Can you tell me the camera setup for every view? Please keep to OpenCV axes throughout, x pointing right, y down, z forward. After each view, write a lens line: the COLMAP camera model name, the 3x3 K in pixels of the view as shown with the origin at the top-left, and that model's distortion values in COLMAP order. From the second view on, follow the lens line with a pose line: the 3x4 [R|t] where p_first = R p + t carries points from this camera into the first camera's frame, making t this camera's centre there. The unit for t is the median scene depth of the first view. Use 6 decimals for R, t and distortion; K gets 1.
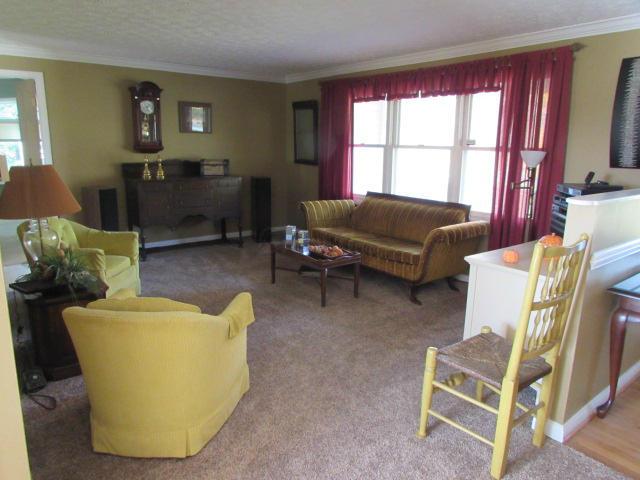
lens RADIAL K [[453.7, 0, 319.2], [0, 453.7, 239.7], [0, 0, 1]] dist [-0.040522, 0.005448]
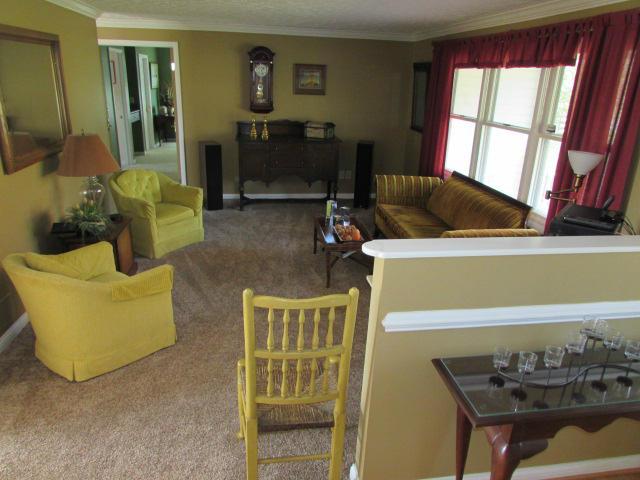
lens RADIAL K [[453.7, 0, 320.3], [0, 453.7, 240.8], [0, 0, 1]] dist [-0.040522, 0.005448]
pose [[0.867368, 0.184275, -0.462293, 0.320126], [-0.125620, 0.979909, 0.154910, -0.078243], [0.481552, -0.076291, 0.873091, 0.088000]]
